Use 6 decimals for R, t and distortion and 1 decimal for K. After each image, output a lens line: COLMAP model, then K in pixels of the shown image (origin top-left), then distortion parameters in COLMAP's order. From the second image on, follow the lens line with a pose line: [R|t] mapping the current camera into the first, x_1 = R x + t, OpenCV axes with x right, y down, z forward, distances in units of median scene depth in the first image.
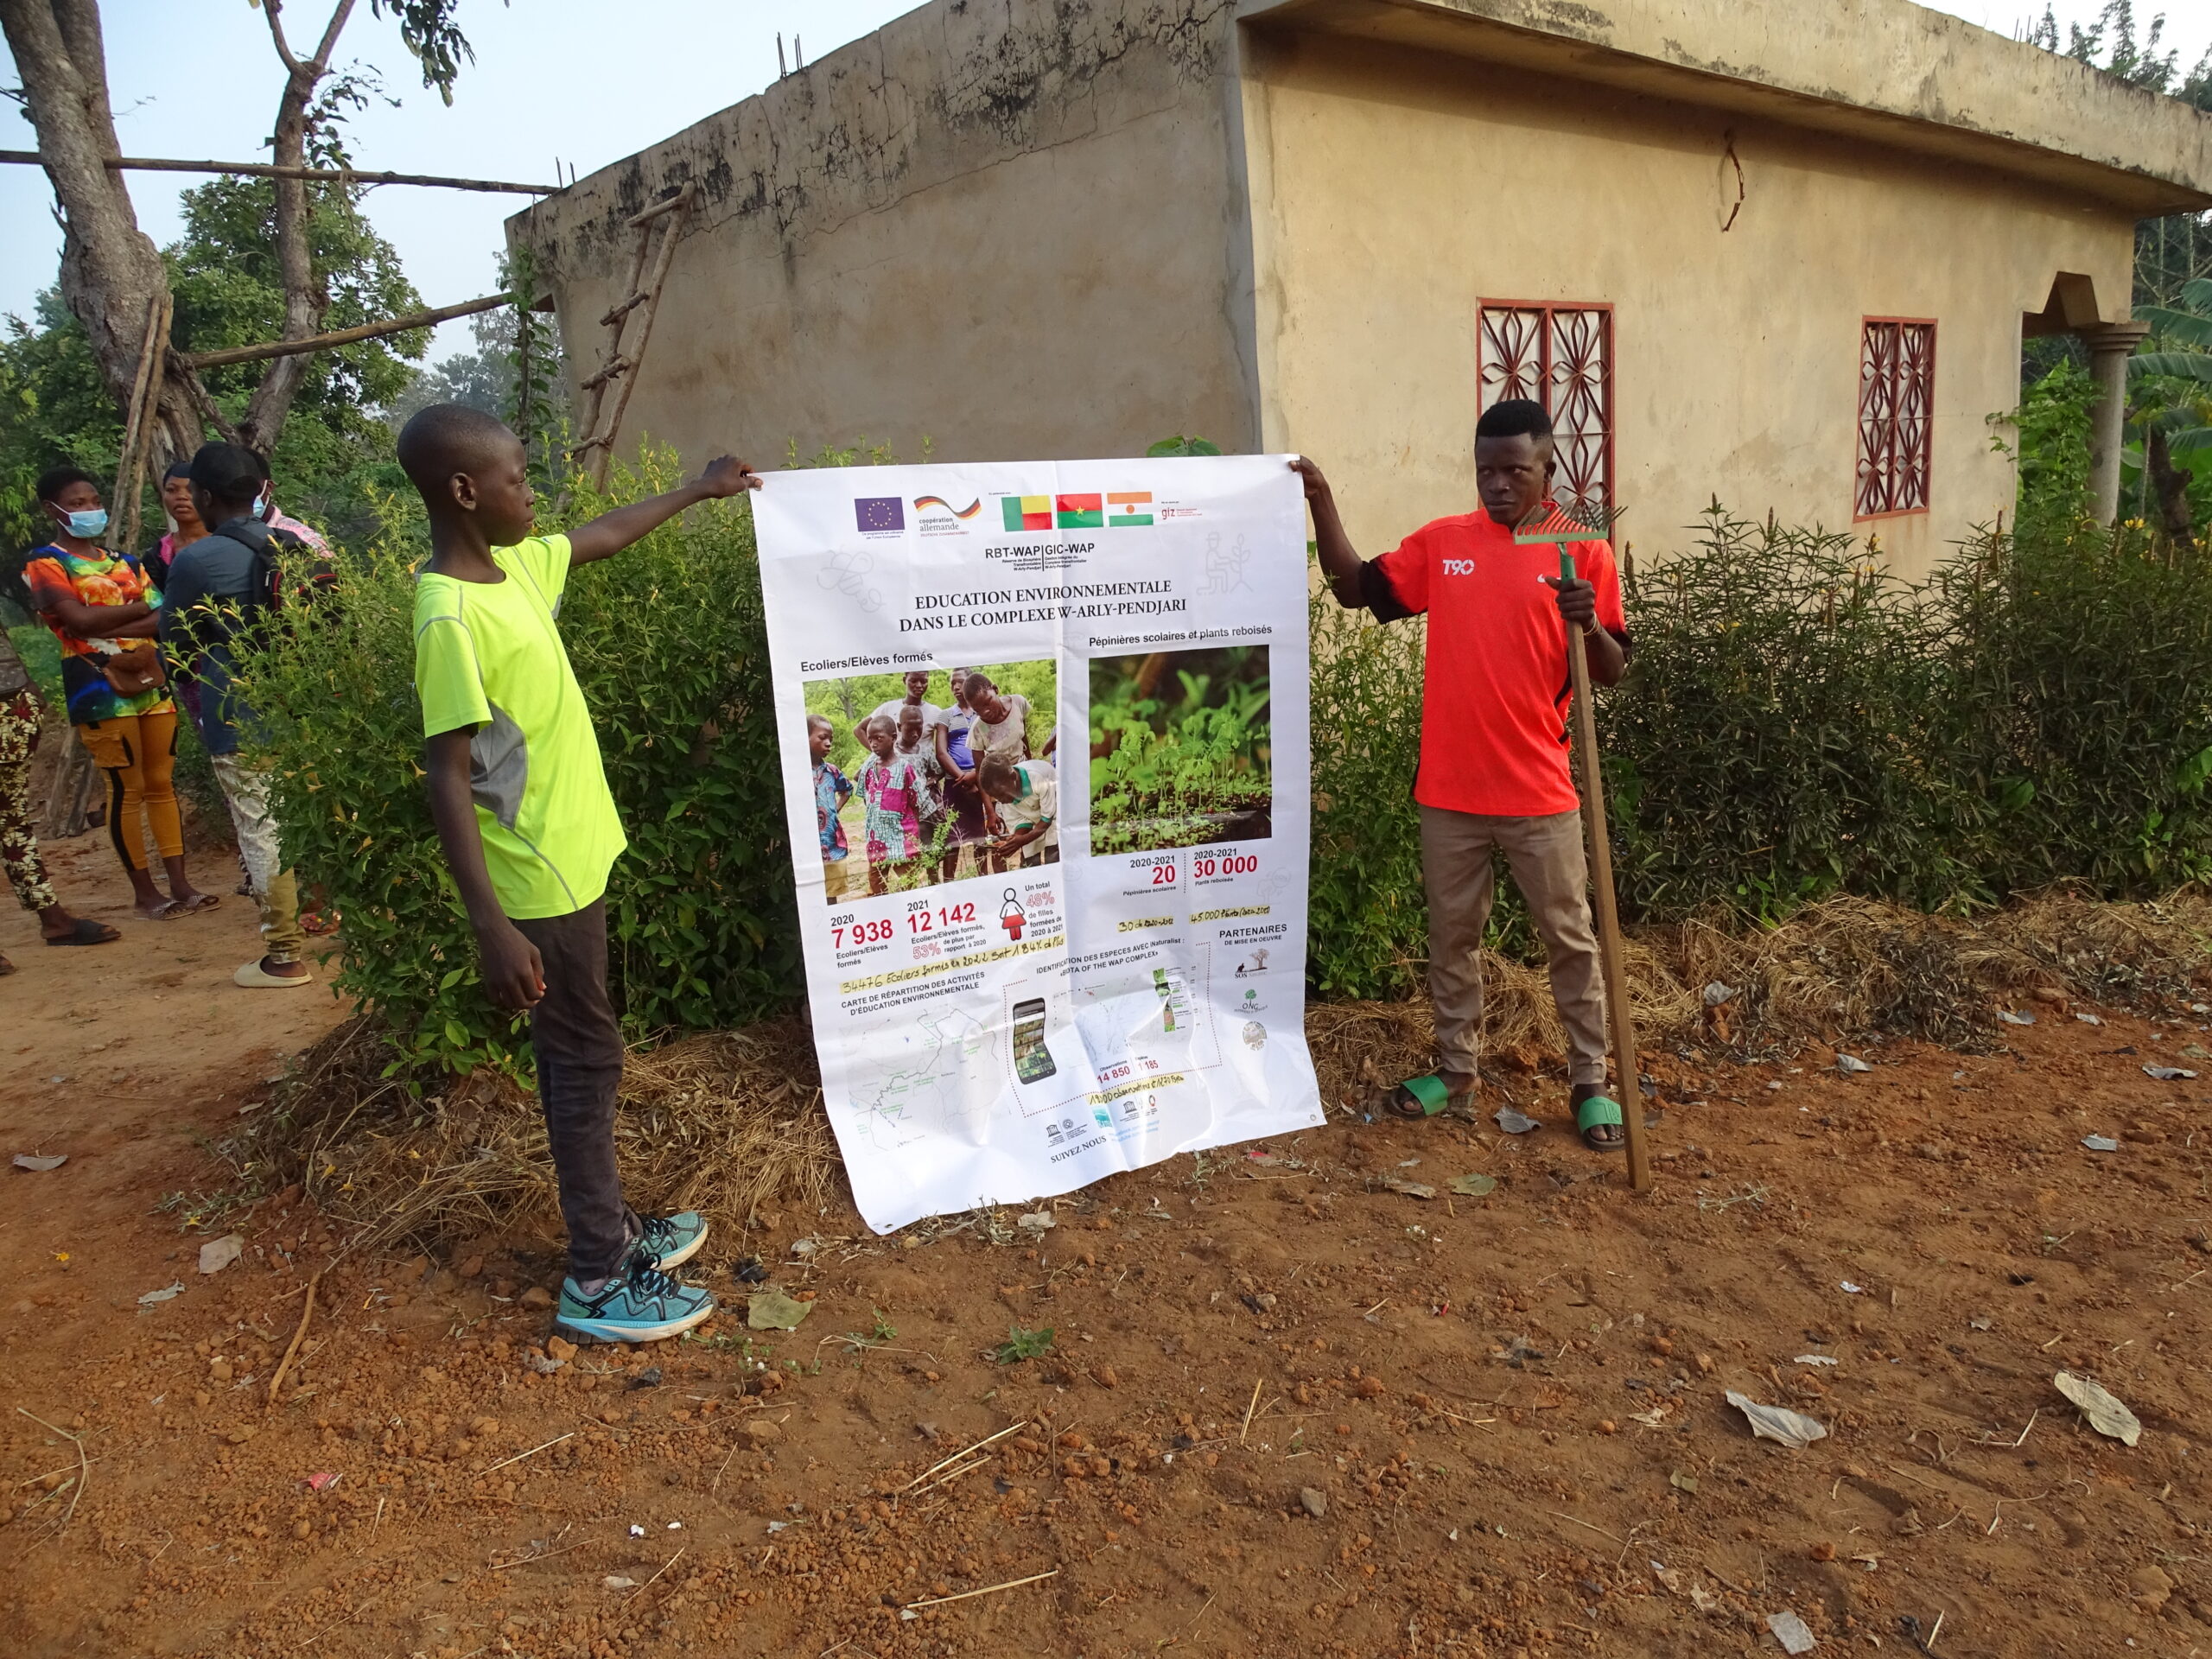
lens RADIAL K [[1587.4, 0, 1118.3], [0, 1587.4, 826.1], [0, 0, 1]] dist [0.002568, 0.007683]
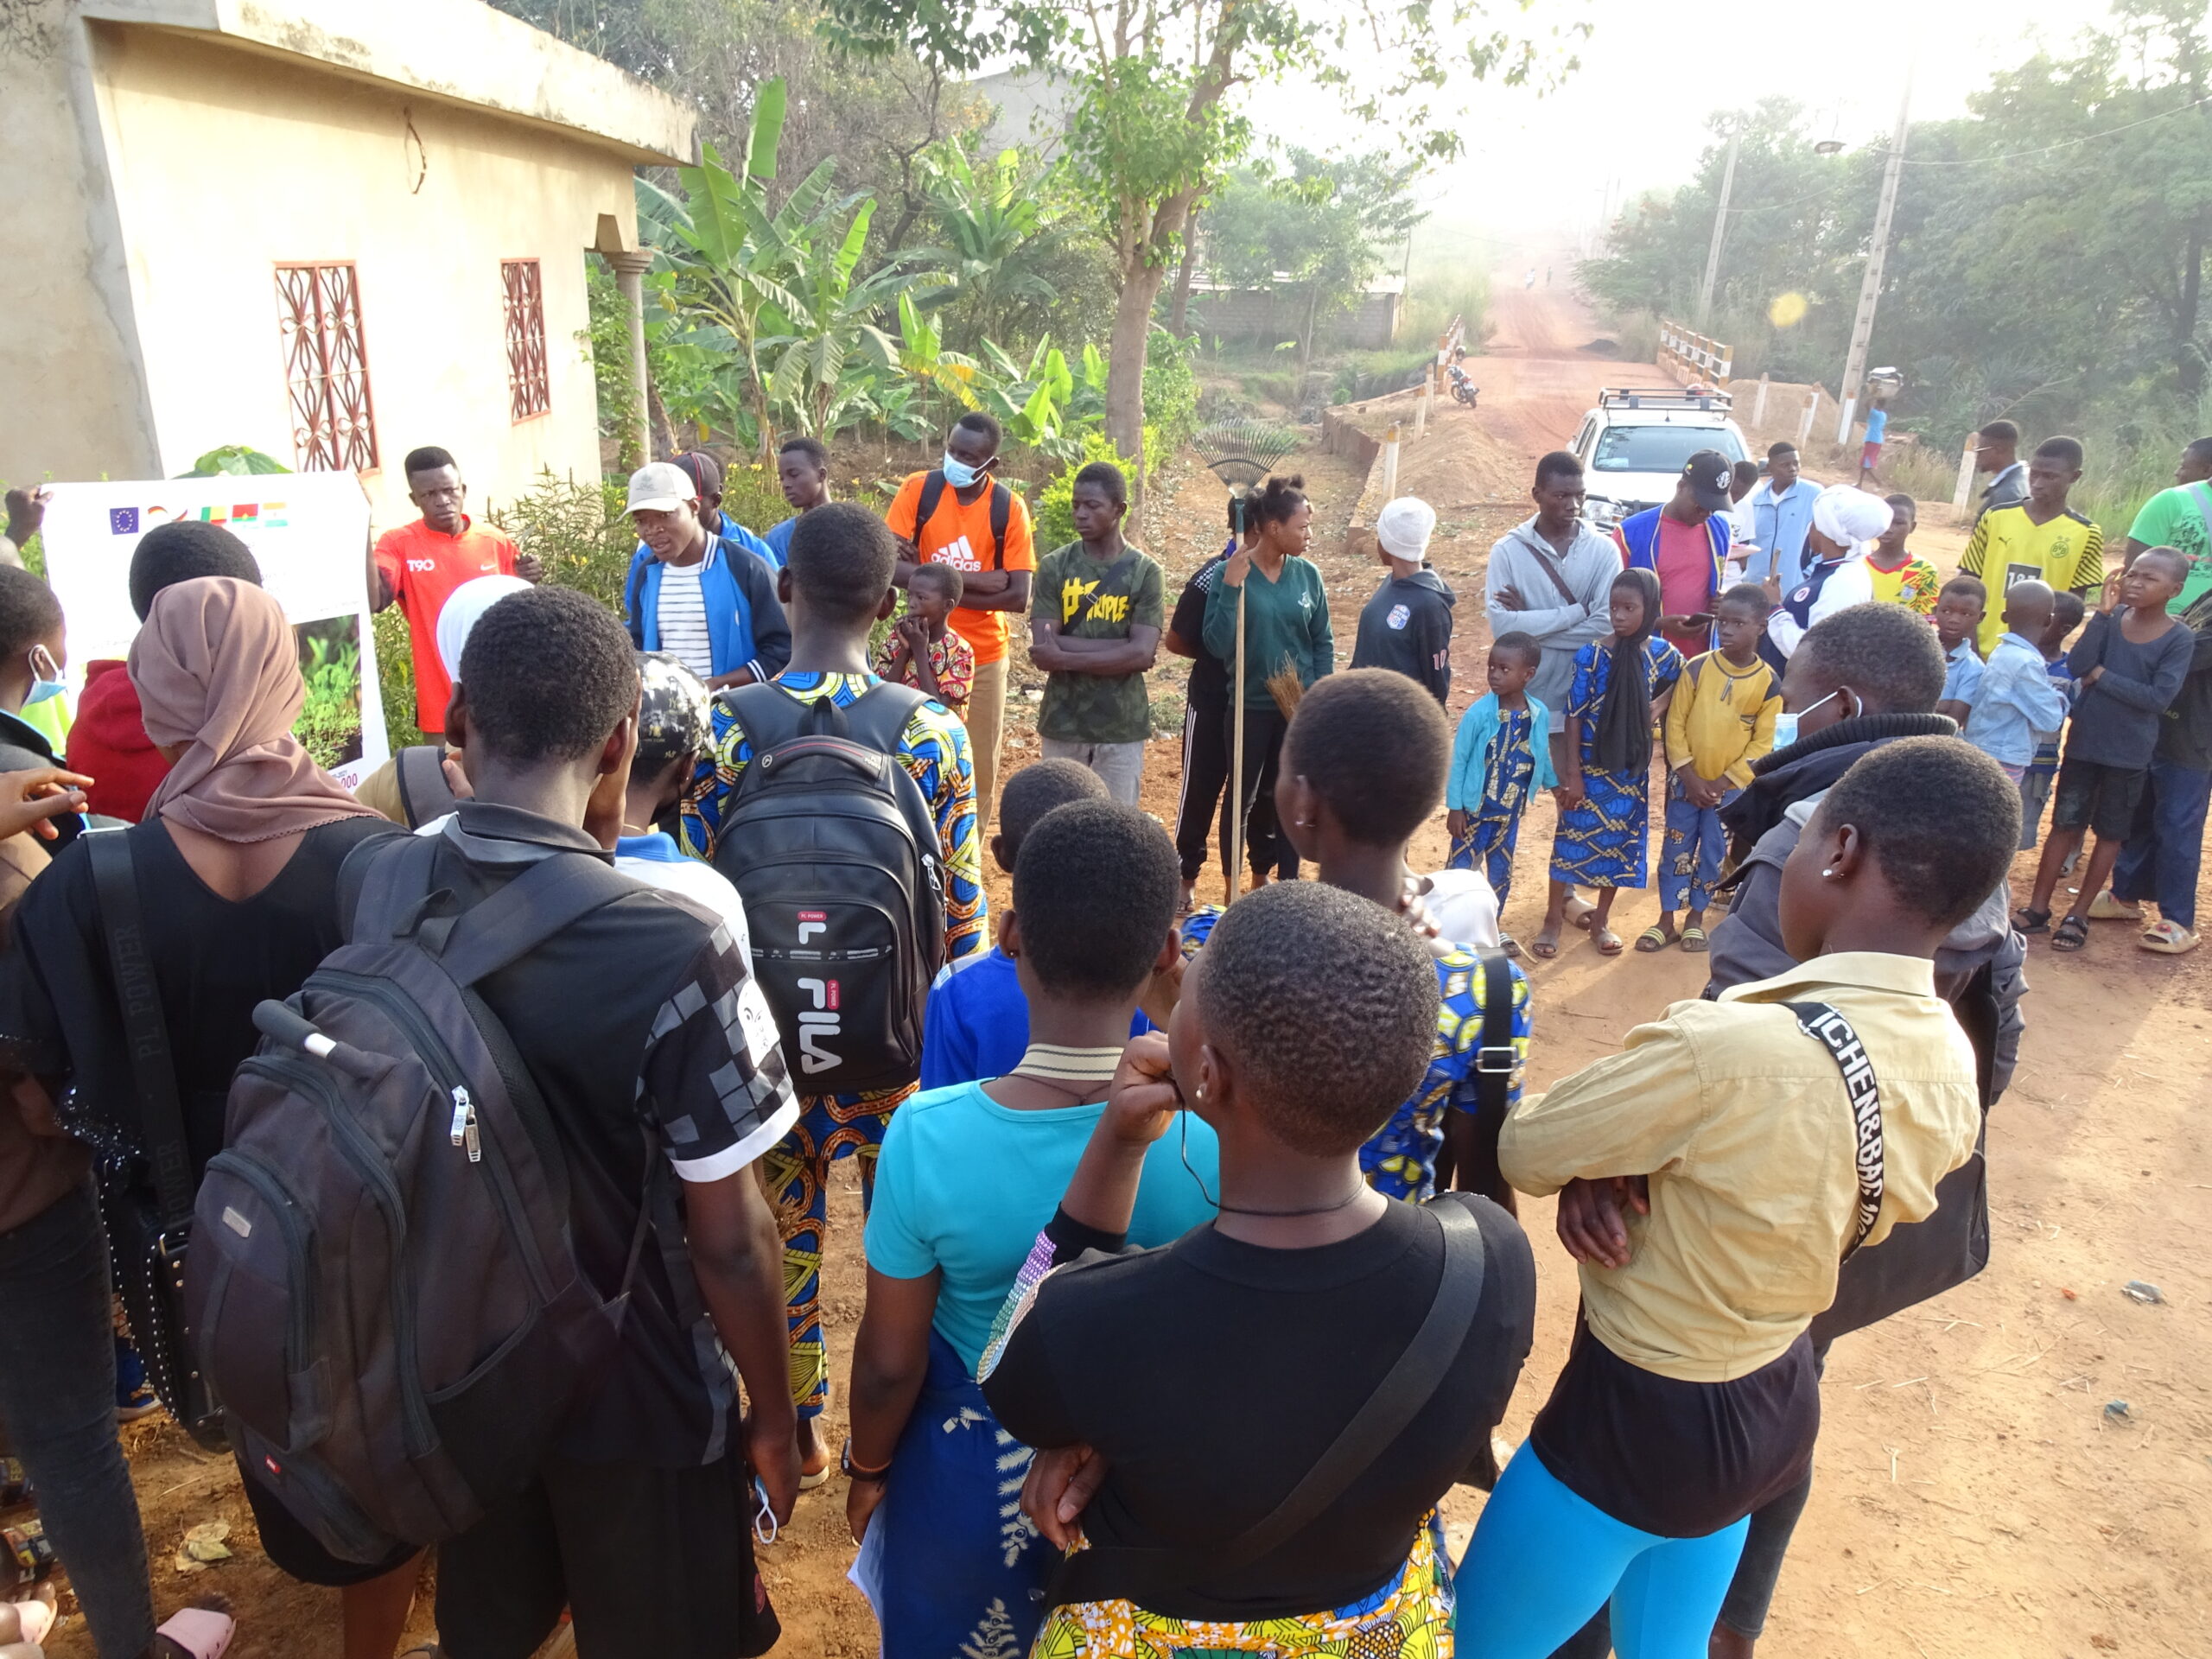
lens RADIAL K [[1587.4, 0, 1118.3], [0, 1587.4, 826.1], [0, 0, 1]] dist [0.002568, 0.007683]
pose [[0.617482, -0.176895, 0.766436, -0.355585], [0.081466, 0.983526, 0.161367, -0.062174], [-0.782355, -0.037203, 0.621721, -0.224831]]
